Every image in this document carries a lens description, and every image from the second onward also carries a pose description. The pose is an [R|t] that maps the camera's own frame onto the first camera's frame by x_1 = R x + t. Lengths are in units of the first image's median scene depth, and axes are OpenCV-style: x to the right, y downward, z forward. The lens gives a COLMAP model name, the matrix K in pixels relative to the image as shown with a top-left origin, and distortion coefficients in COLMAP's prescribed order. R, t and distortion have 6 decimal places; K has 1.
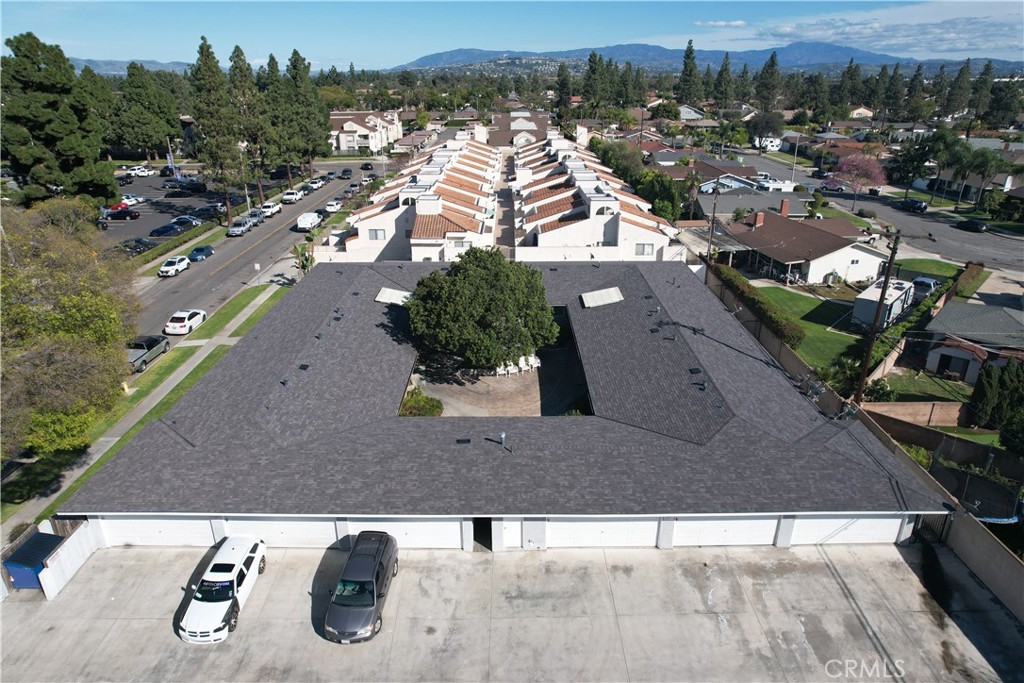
lens RADIAL K [[655.8, 0, 509.4], [0, 655.8, 343.3], [0, 0, 1]] dist [-0.075711, 0.066512]
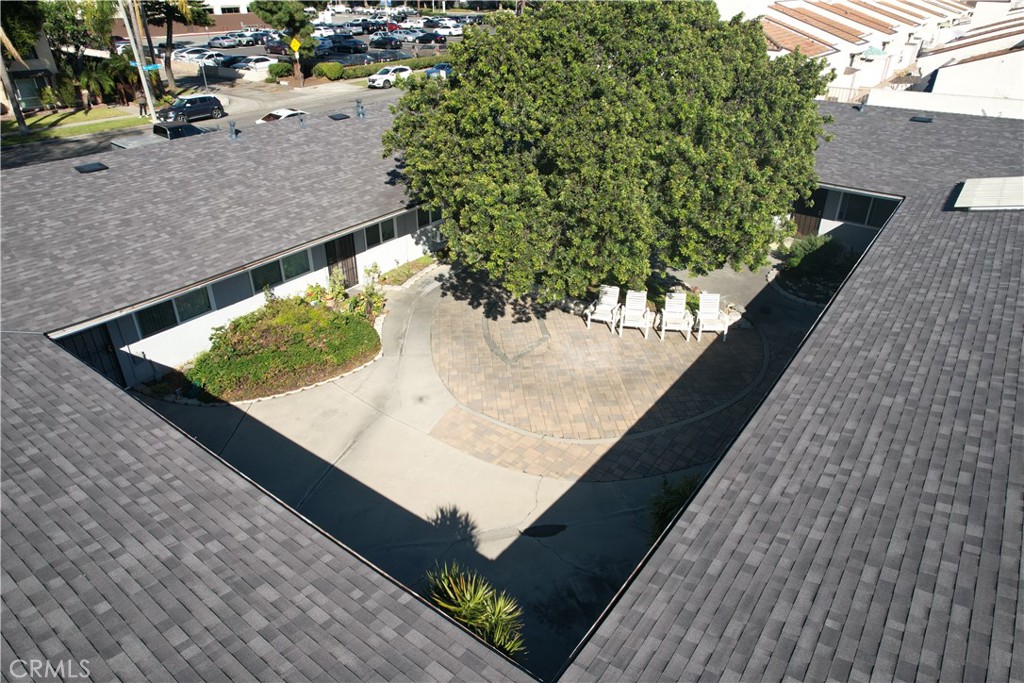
lens RADIAL K [[655.8, 0, 510.2], [0, 655.8, 336.5], [0, 0, 1]] dist [-0.075711, 0.066512]
pose [[0.800451, 0.295775, -0.521340, 0.122857], [-0.232573, 0.954888, 0.184656, -0.000094], [0.552438, -0.026558, 0.833131, 0.586188]]
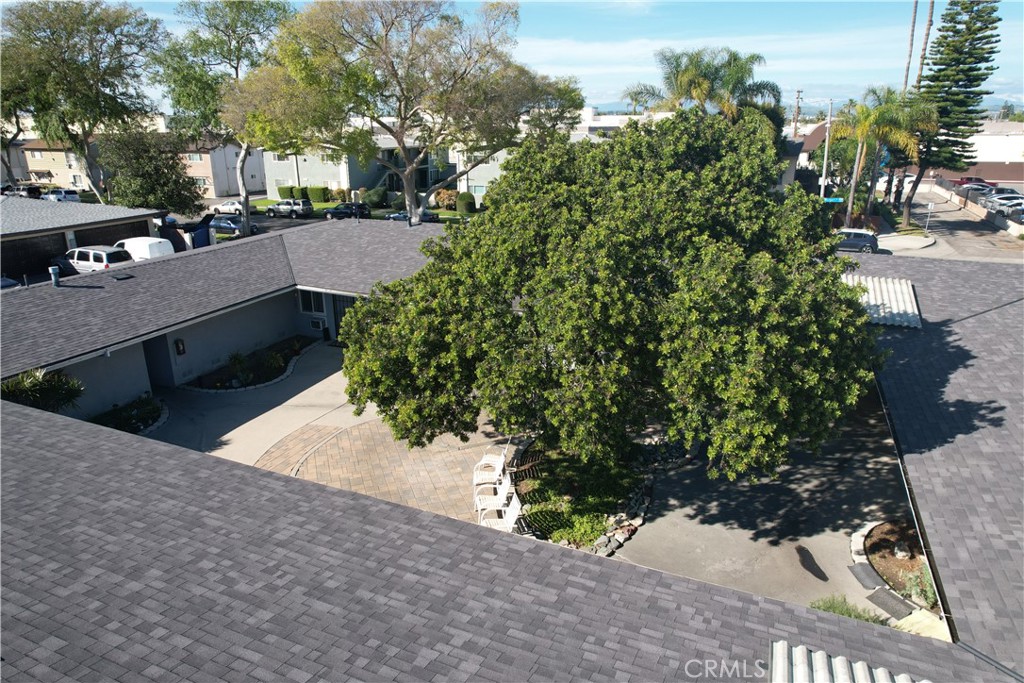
lens RADIAL K [[655.8, 0, 506.6], [0, 655.8, 341.9], [0, 0, 1]] dist [-0.075711, 0.066512]
pose [[-0.396259, 0.299883, -0.867784, 0.230872], [-0.345239, 0.827125, 0.443480, -0.143932], [0.850758, 0.475325, -0.224224, 0.929871]]
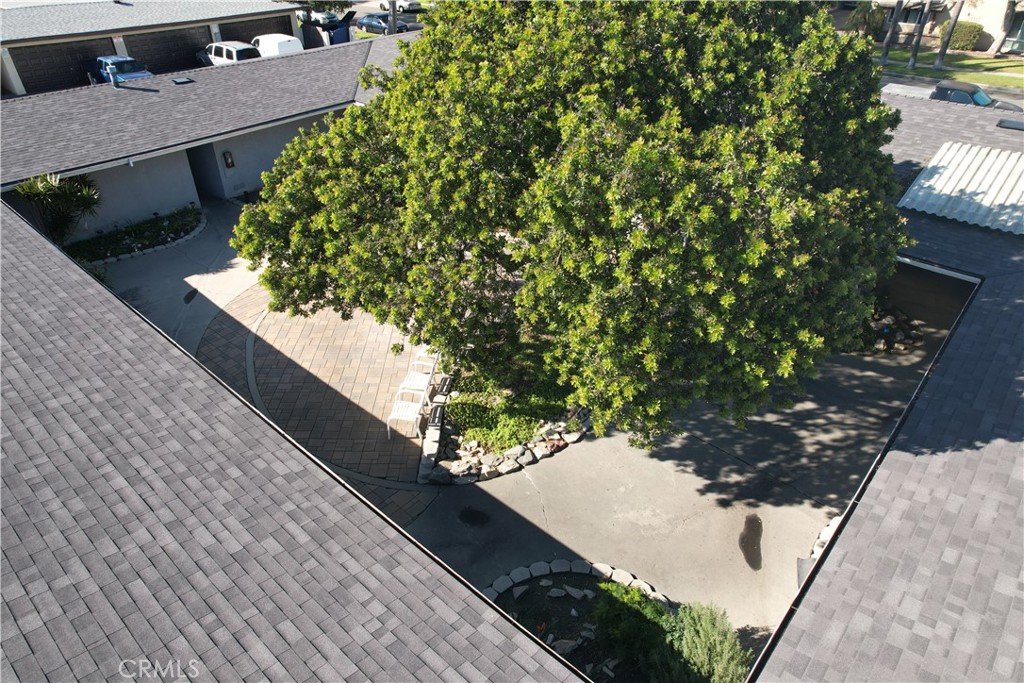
lens RADIAL K [[655.8, 0, 503.9], [0, 655.8, 341.4], [0, 0, 1]] dist [-0.075711, 0.066512]
pose [[-0.668638, 0.424754, -0.610334, 0.140242], [-0.276001, 0.620394, 0.734122, -0.163946], [0.690468, 0.659315, -0.297586, 0.980017]]
